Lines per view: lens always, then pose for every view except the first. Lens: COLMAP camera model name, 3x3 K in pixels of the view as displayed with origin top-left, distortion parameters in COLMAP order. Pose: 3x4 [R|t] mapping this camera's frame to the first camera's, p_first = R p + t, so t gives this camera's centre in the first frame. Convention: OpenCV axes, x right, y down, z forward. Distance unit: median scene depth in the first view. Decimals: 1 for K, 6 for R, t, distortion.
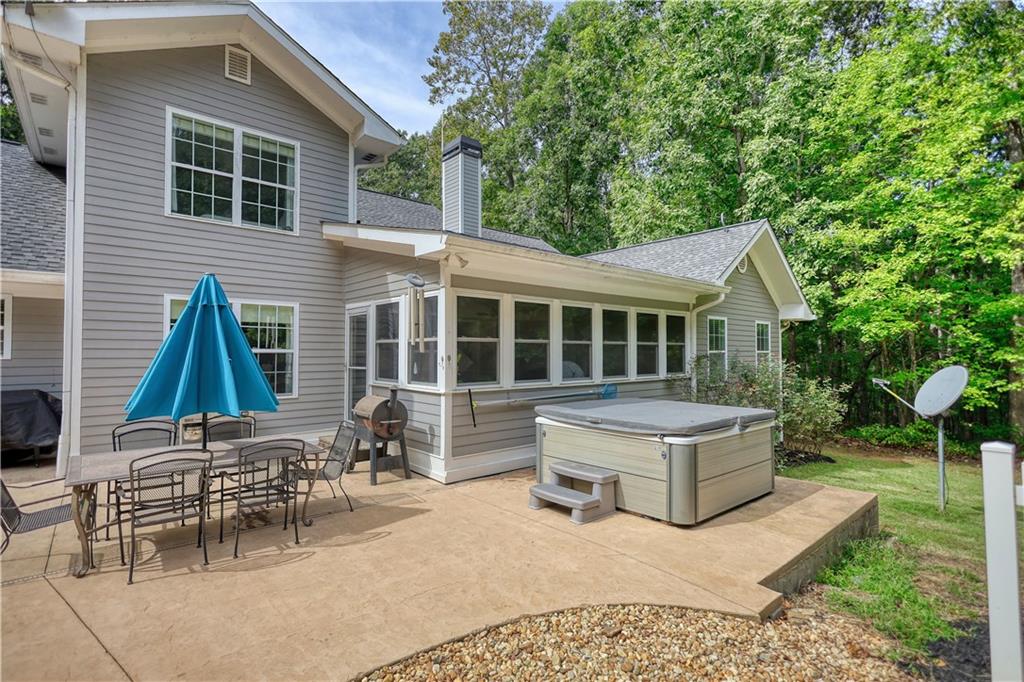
lens RADIAL K [[482.1, 0, 517.5], [0, 482.1, 343.5], [0, 0, 1]] dist [0.002778, 0.001030]
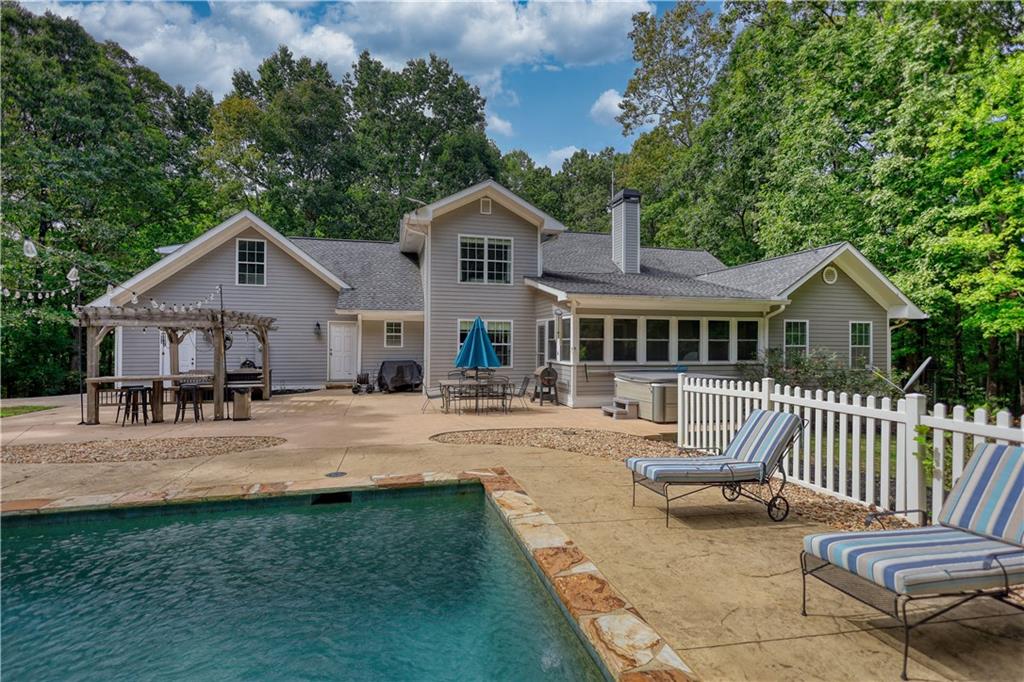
lens RADIAL K [[482.1, 0, 517.5], [0, 482.1, 343.5], [0, 0, 1]] dist [0.002778, 0.001030]
pose [[0.898809, 0.002668, -0.438332, 0.421012], [0.004060, 0.999888, 0.014410, -0.016627], [0.438321, -0.014731, 0.898698, -0.752772]]
